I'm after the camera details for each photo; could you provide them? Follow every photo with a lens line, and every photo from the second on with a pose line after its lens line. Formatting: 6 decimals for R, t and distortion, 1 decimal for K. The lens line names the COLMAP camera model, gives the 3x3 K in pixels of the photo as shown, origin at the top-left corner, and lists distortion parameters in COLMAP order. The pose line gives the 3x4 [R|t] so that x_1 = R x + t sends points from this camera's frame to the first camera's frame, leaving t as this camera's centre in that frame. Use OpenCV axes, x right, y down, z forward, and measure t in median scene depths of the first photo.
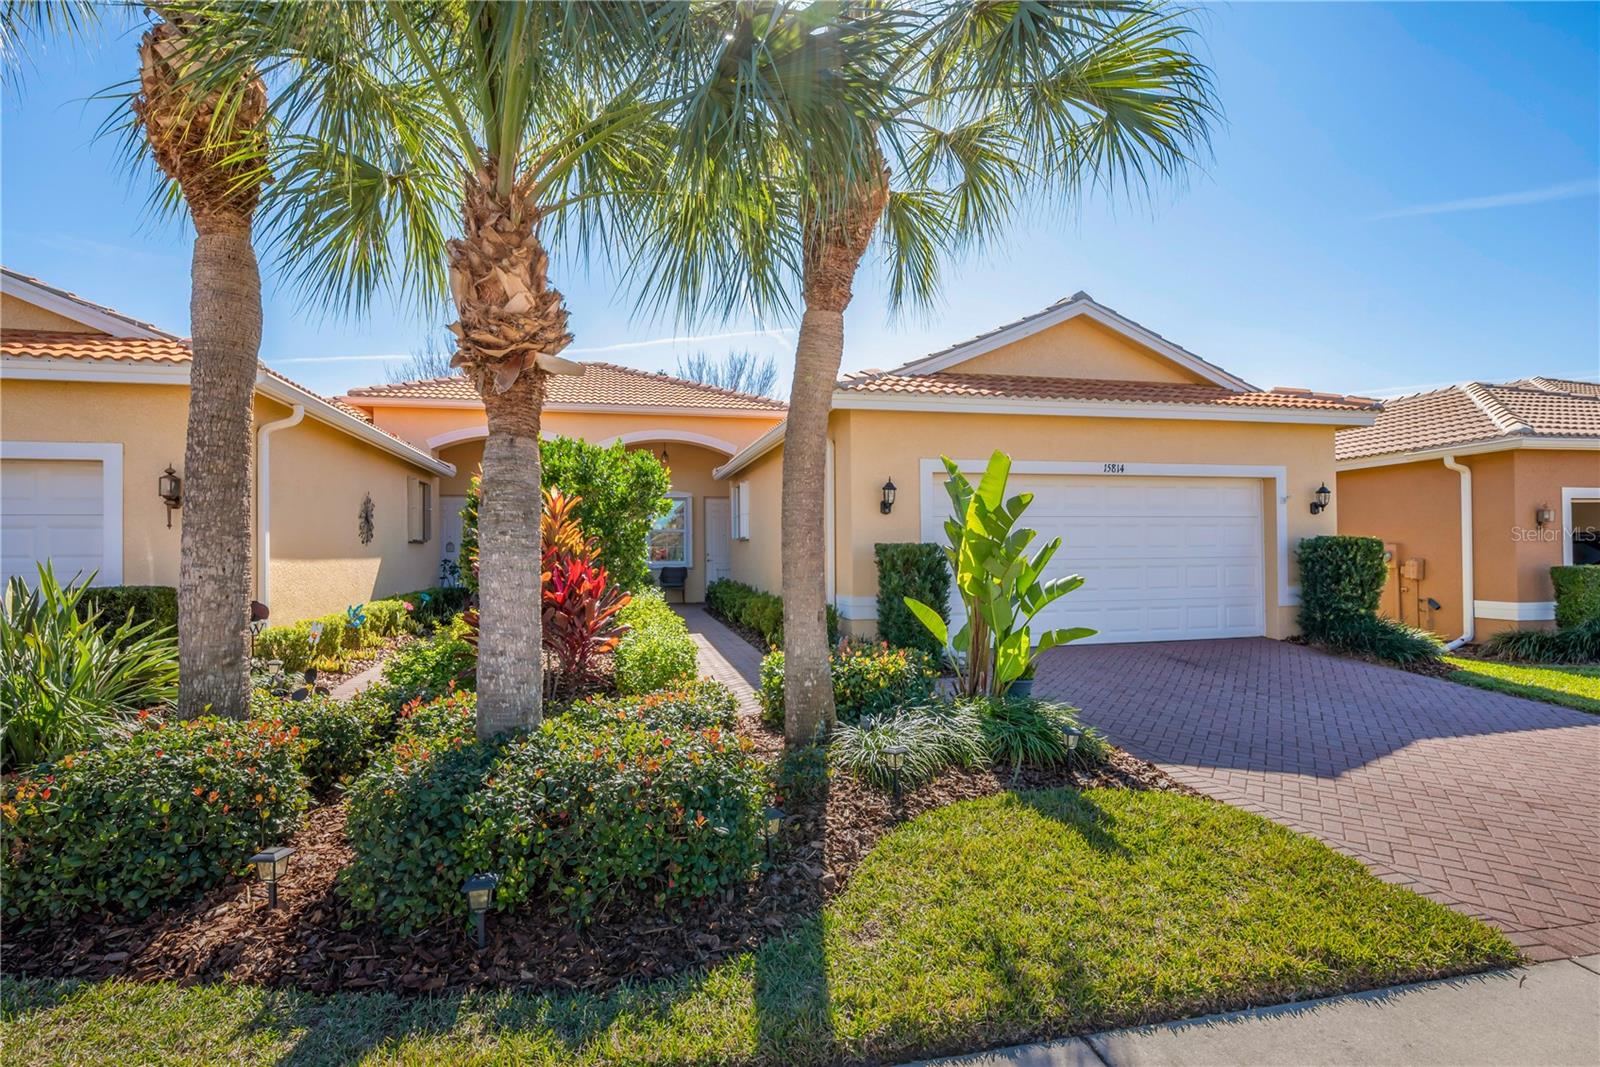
lens RADIAL K [[677.1, 0, 800.0], [0, 677.1, 541.5], [0, 0, 1]] dist [-0.000599, -0.000192]
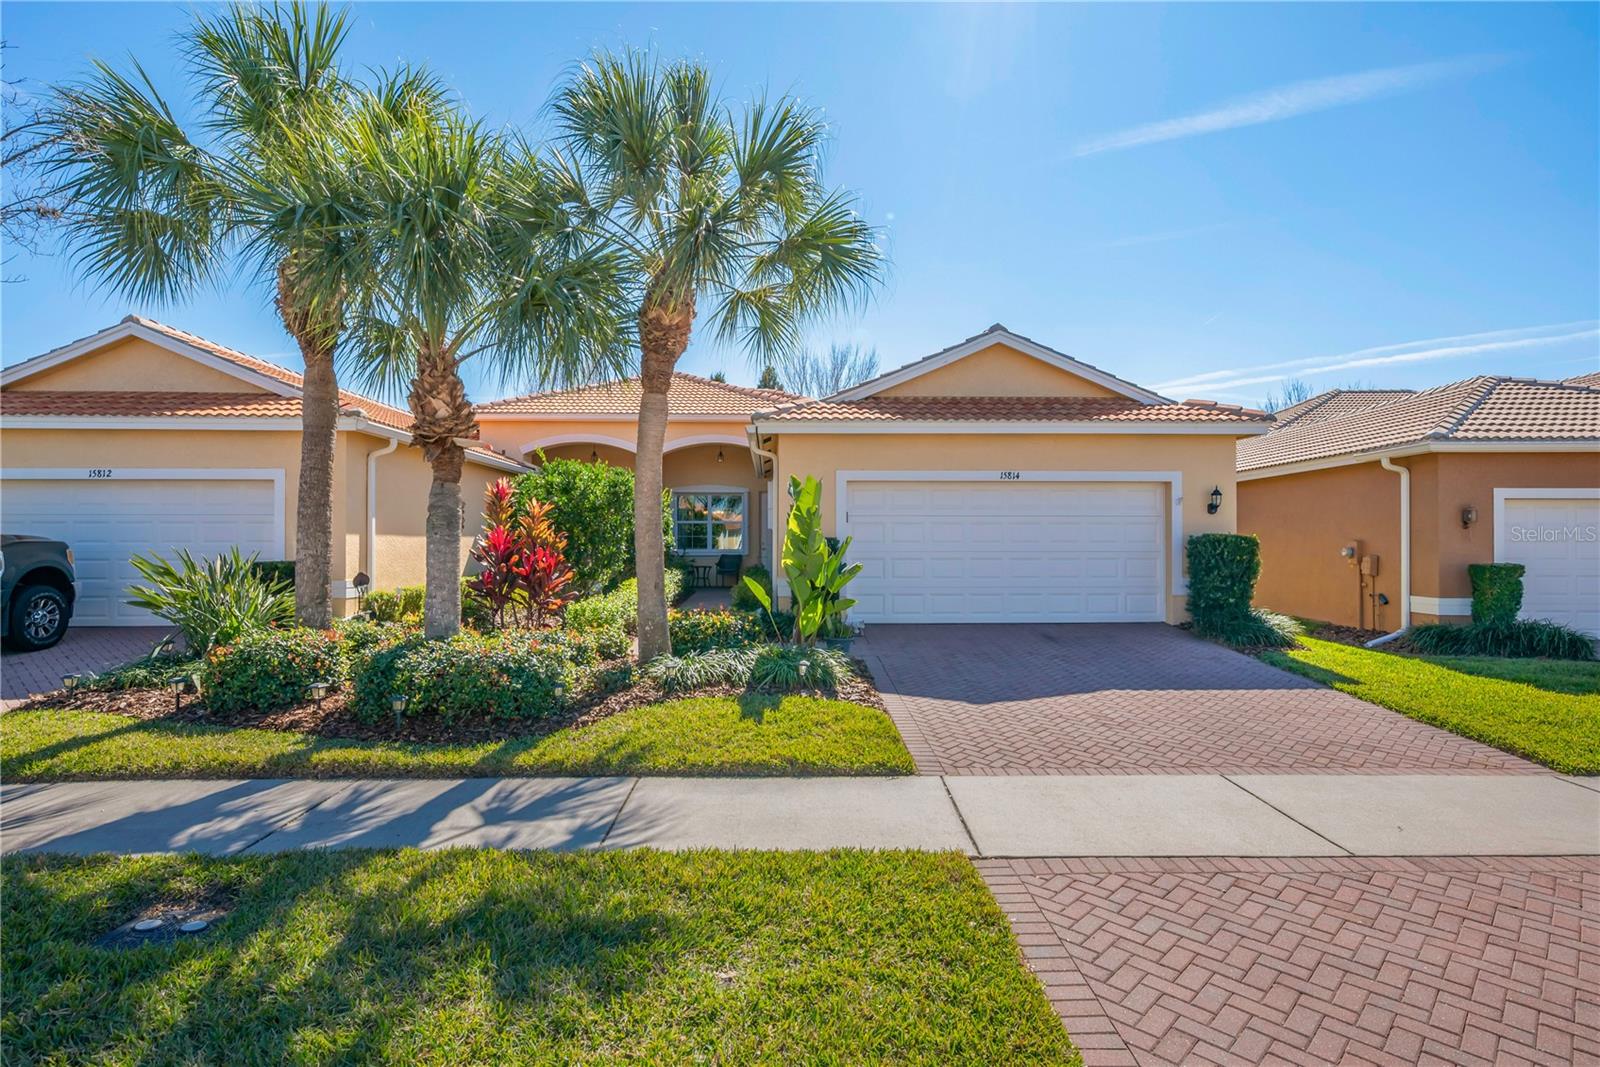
lens RADIAL K [[679.0, 0, 800.0], [0, 679.0, 533.5], [0, 0, 1]] dist [0.000929, 0.000091]
pose [[0.985884, 0.008392, -0.167218, 0.396126], [-0.007441, 0.999952, 0.006308, -0.014542], [0.167263, -0.004975, 0.985900, -0.315691]]
